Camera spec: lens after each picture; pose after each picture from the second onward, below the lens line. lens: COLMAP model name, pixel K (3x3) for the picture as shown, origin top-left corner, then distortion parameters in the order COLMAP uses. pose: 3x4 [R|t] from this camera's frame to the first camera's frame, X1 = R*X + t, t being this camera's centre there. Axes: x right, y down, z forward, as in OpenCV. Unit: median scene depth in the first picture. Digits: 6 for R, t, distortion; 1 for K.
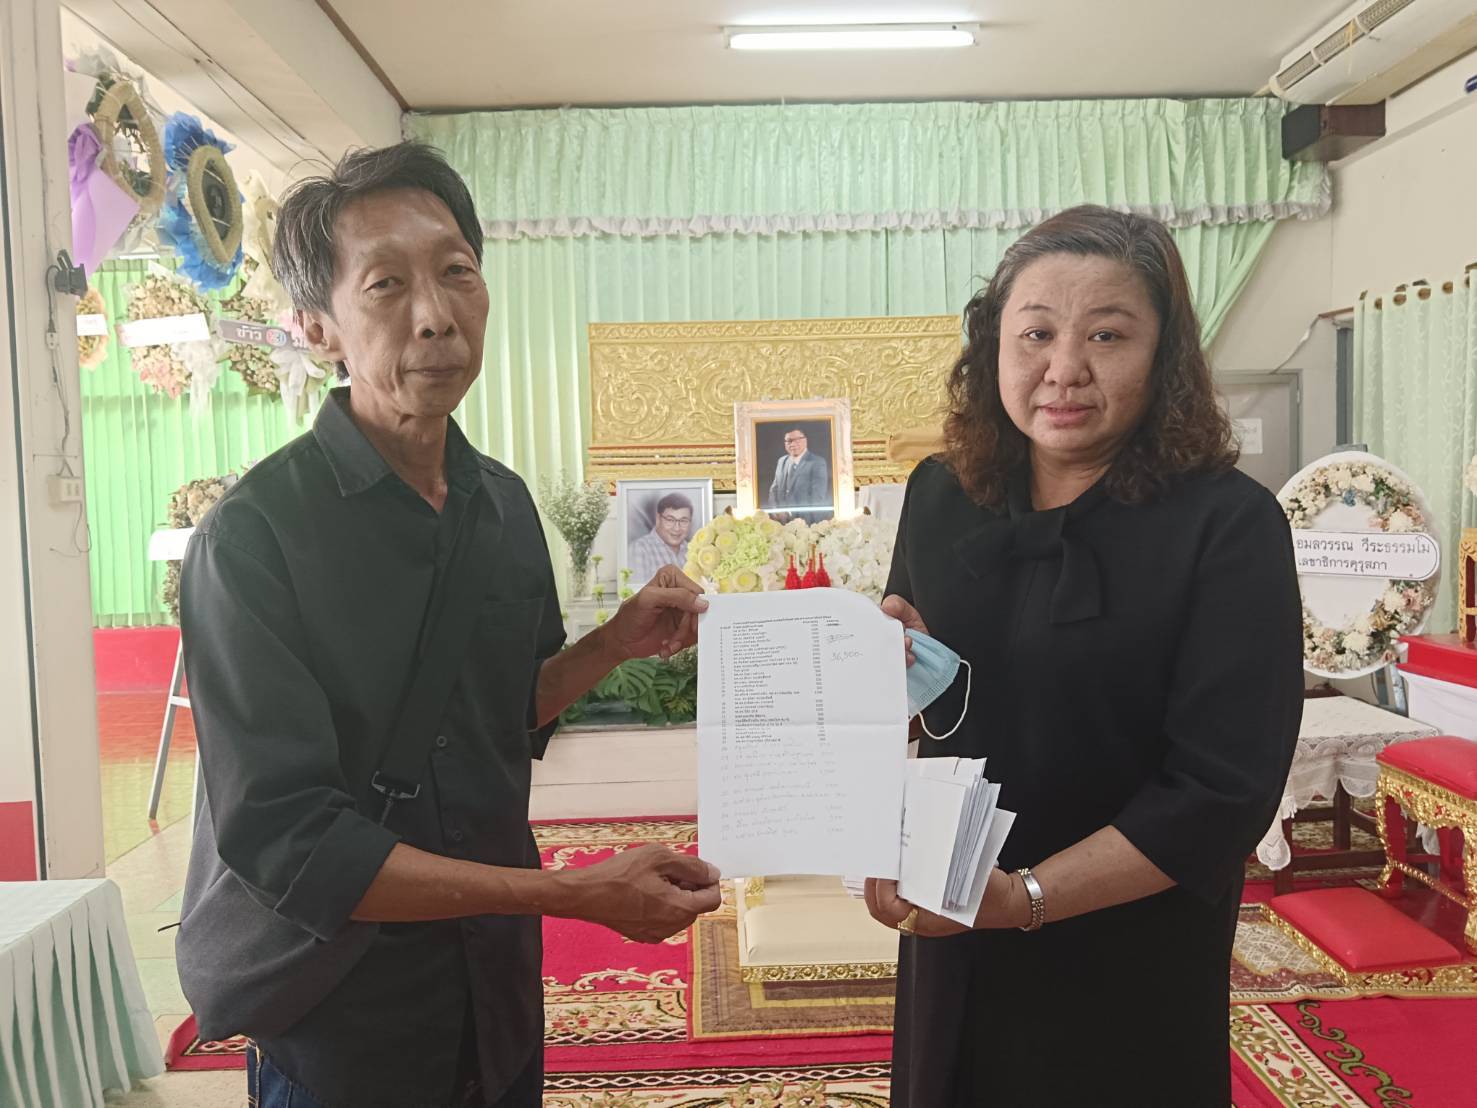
lens RADIAL K [[1196.8, 0, 733.8], [0, 1196.8, 567.7], [0, 0, 1]] dist [0.036196, -0.076230]
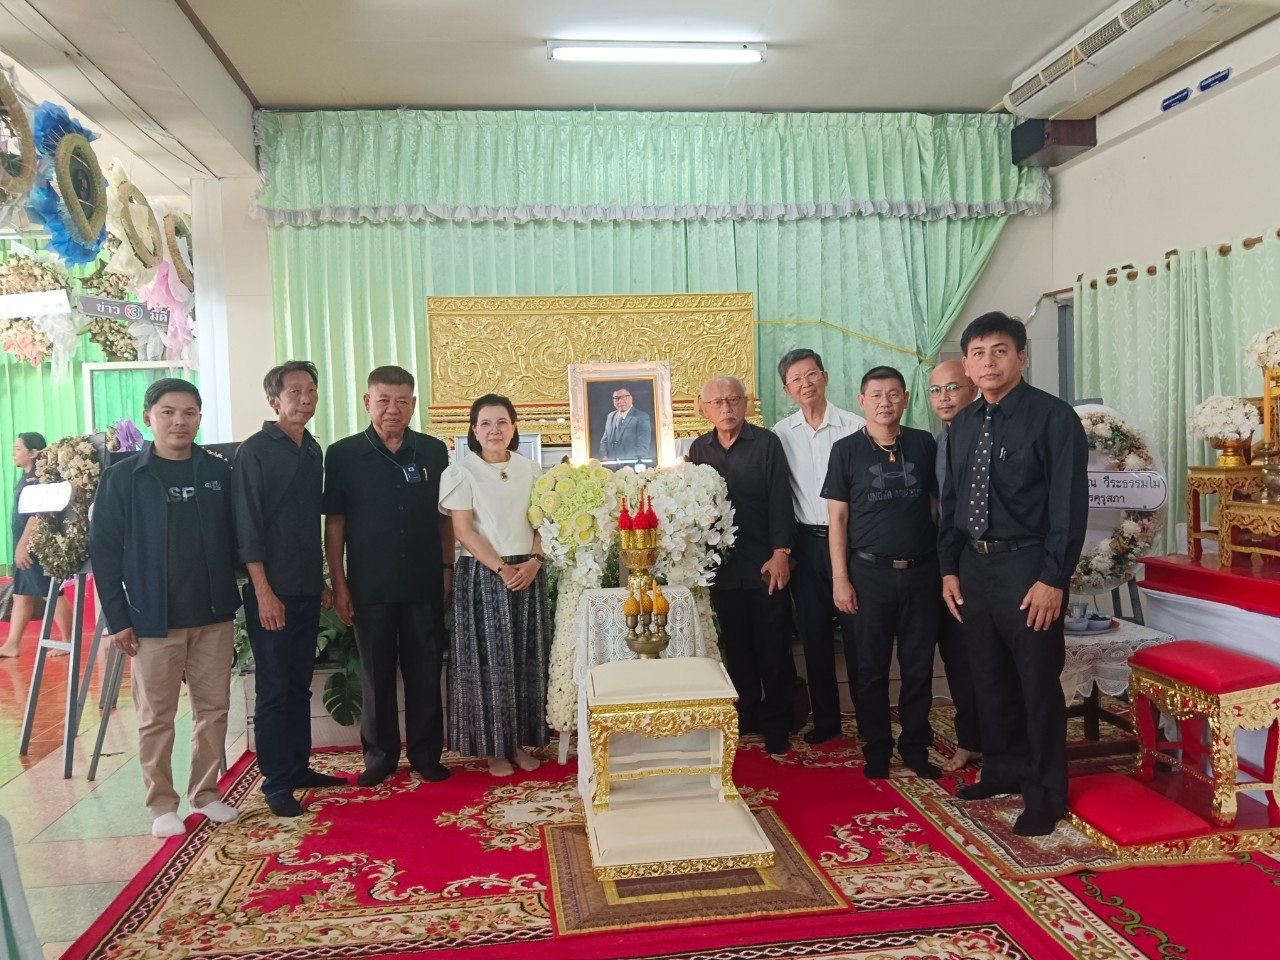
lens RADIAL K [[1033.5, 0, 643.6], [0, 1033.5, 487.2], [0, 0, 1]] dist [0.047068, -0.090799]
pose [[0.994764, -0.013708, 0.101277, -0.018863], [0.016586, 0.999481, -0.027633, 0.004150], [-0.100846, 0.029168, 0.994474, 0.014927]]
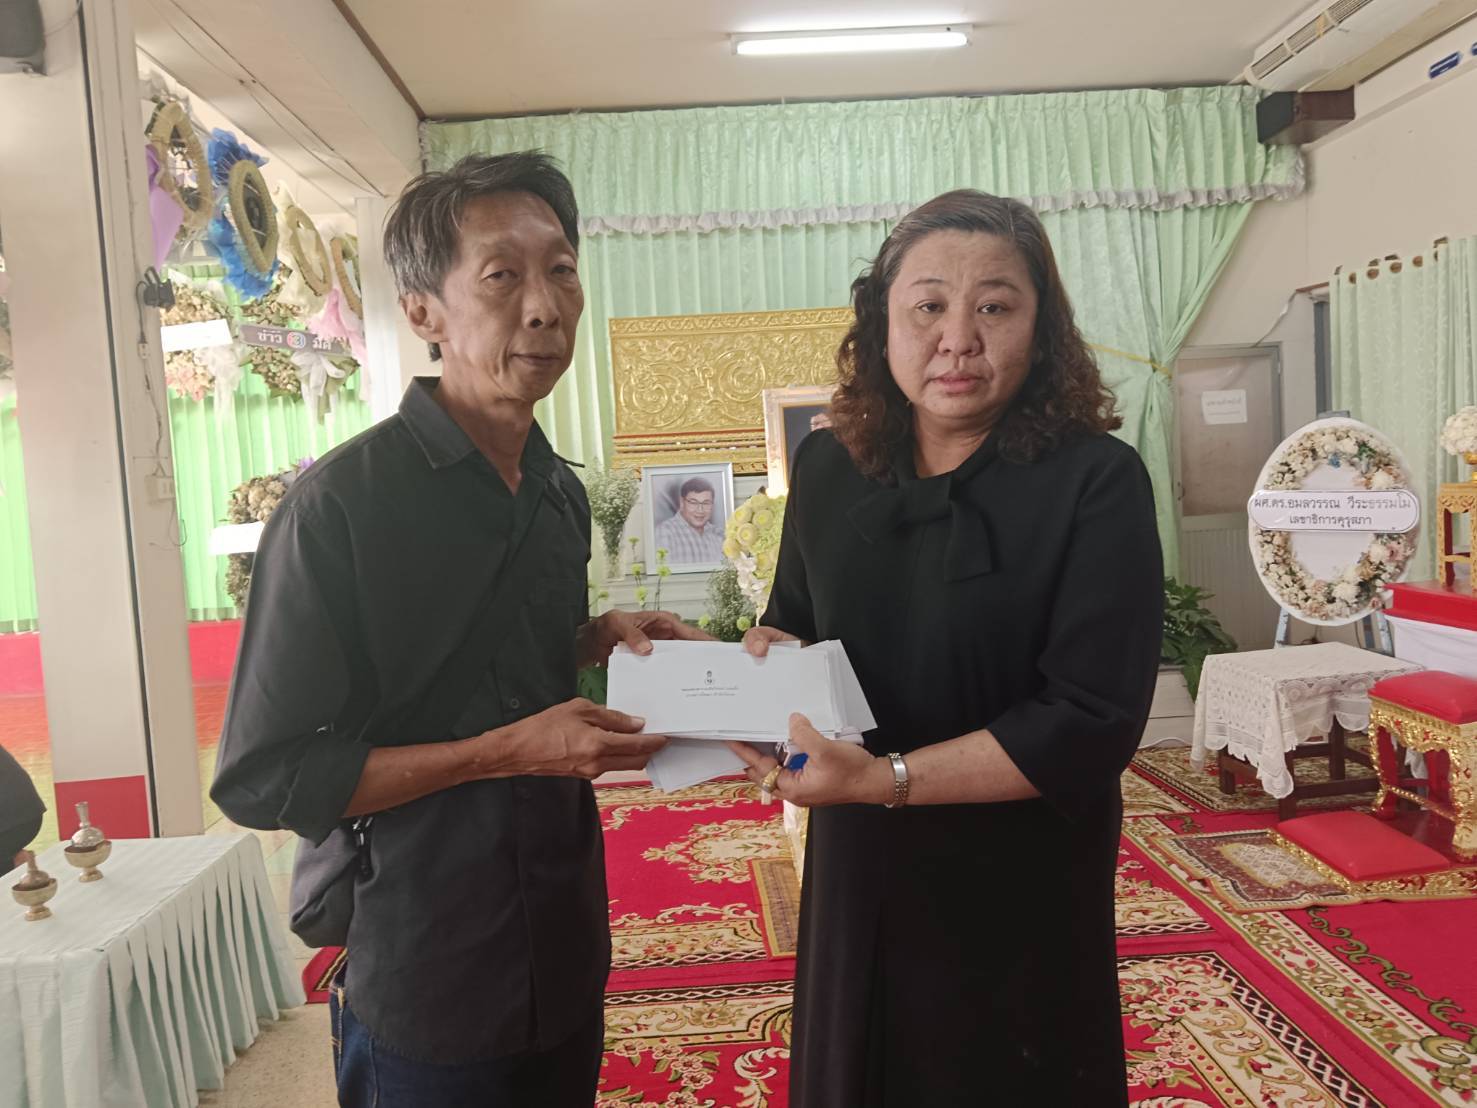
lens RADIAL K [[1186.8, 0, 735.1], [0, 1186.8, 563.9], [0, 0, 1]] dist [0.042554, -0.087091]
pose [[0.999383, -0.032073, 0.014325, -0.029588], [0.031959, 0.999456, 0.008140, 0.006030], [-0.014578, -0.007677, 0.999864, -0.043826]]
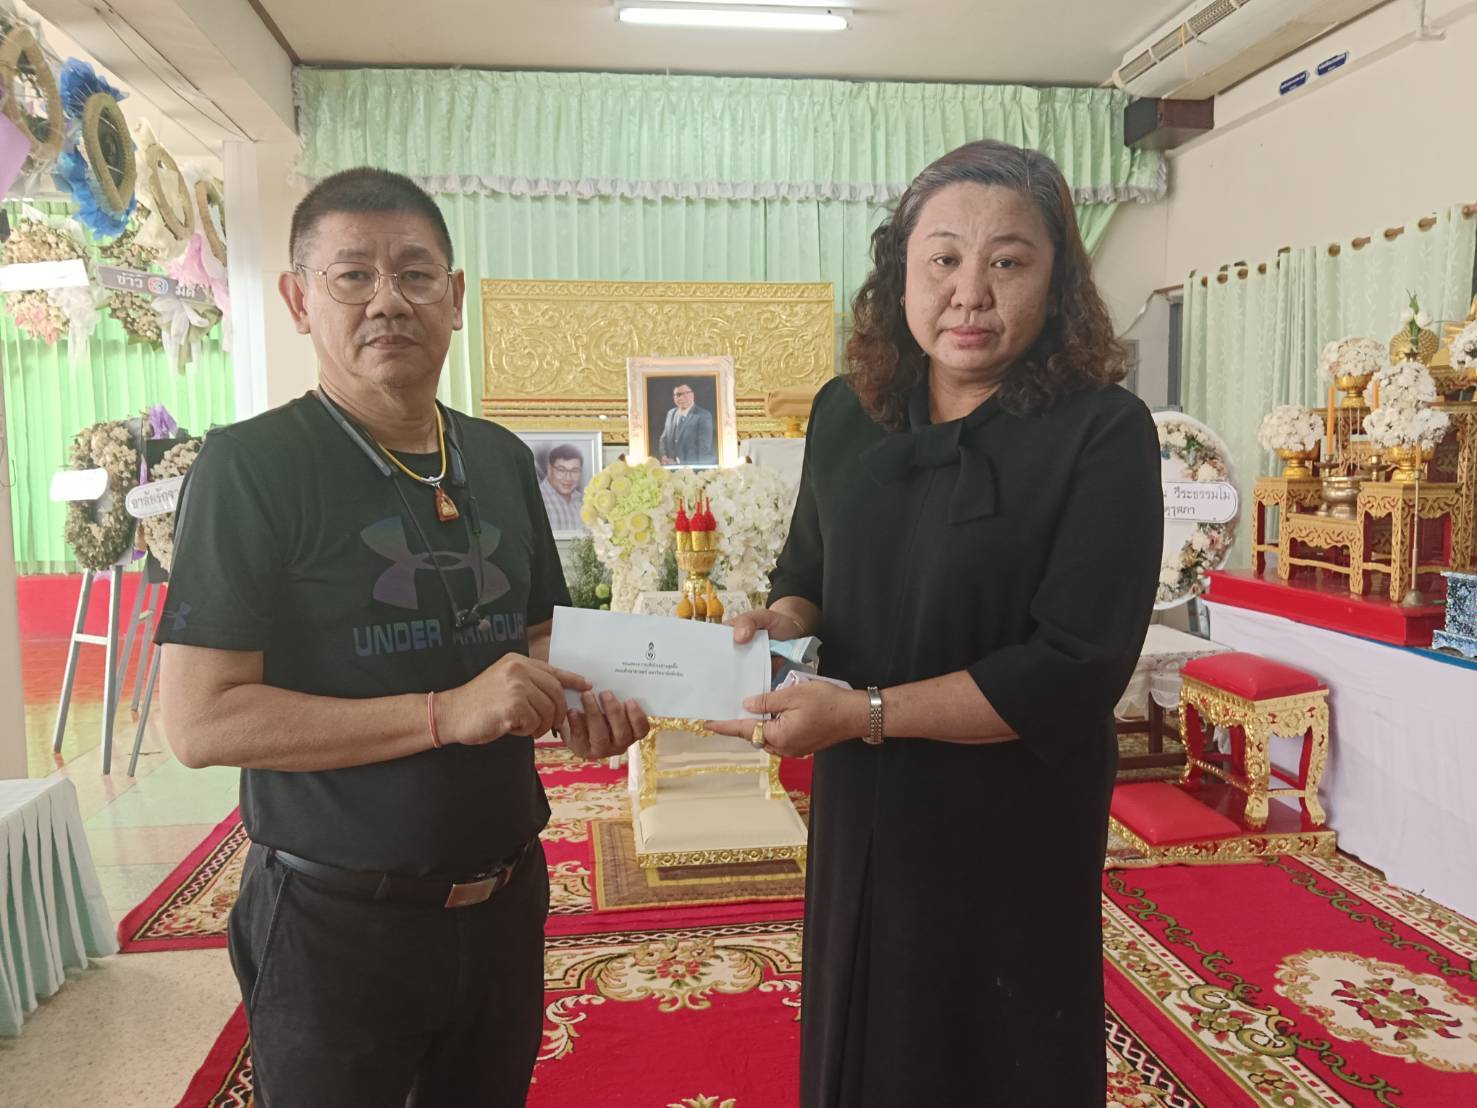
lens RADIAL K [[1186.8, 0, 735.1], [0, 1186.8, 563.9], [0, 0, 1]] dist [0.042554, -0.087091]
pose [[0.994341, 0.002559, 0.106207, -0.010357], [-0.005625, 0.999576, 0.028581, 0.011155], [-0.106089, -0.029016, 0.993933, -0.054269]]
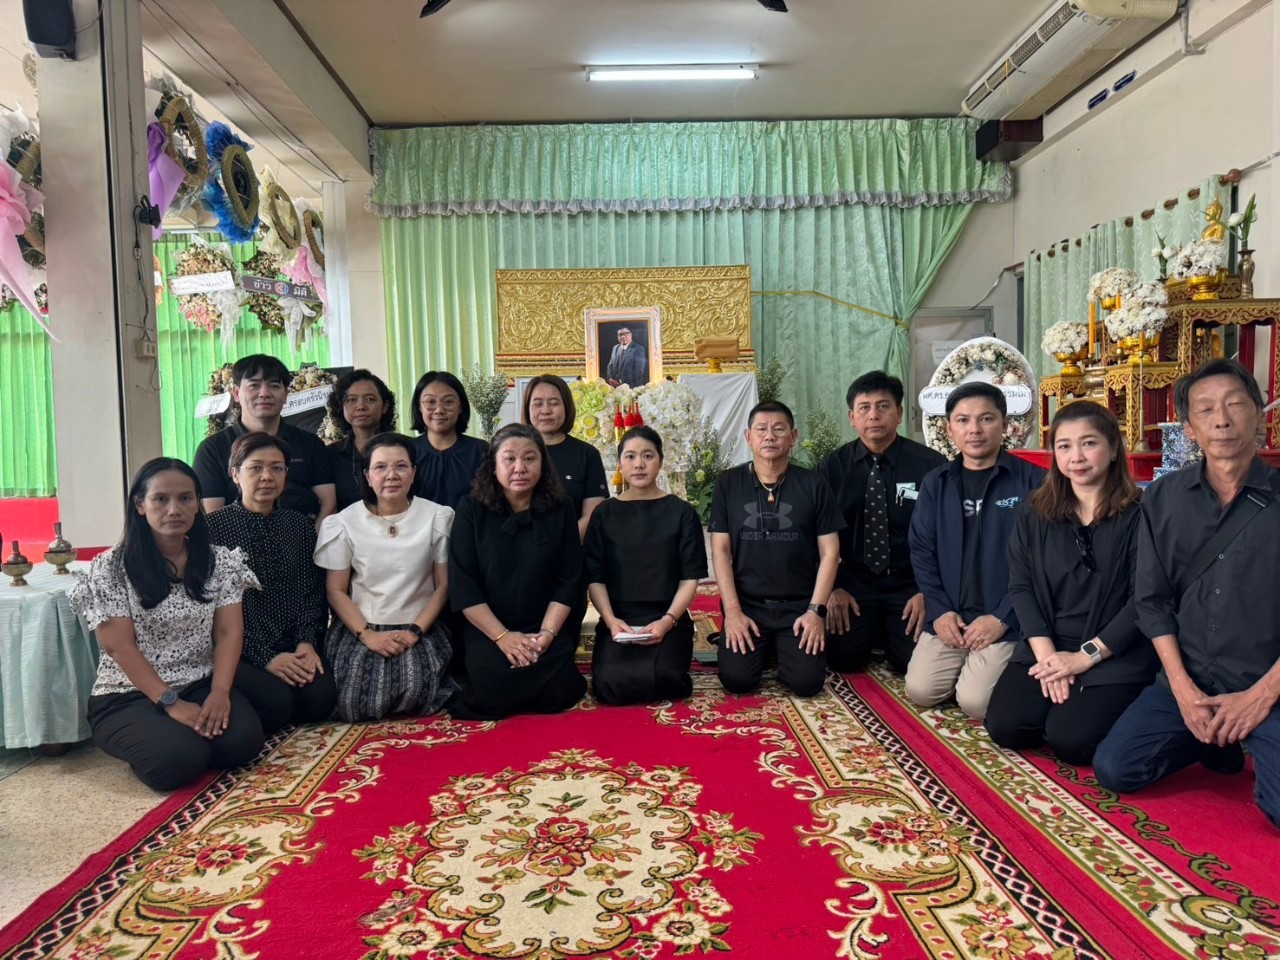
lens RADIAL K [[902.9, 0, 627.9], [0, 902.9, 483.2], [0, 0, 1]] dist [0.060597, -0.080612]
pose [[0.999999, 0.001488, 0.000760, 0.036742], [-0.001480, 0.999942, -0.010628, 0.063041], [-0.000775, 0.010627, 0.999943, -0.096969]]
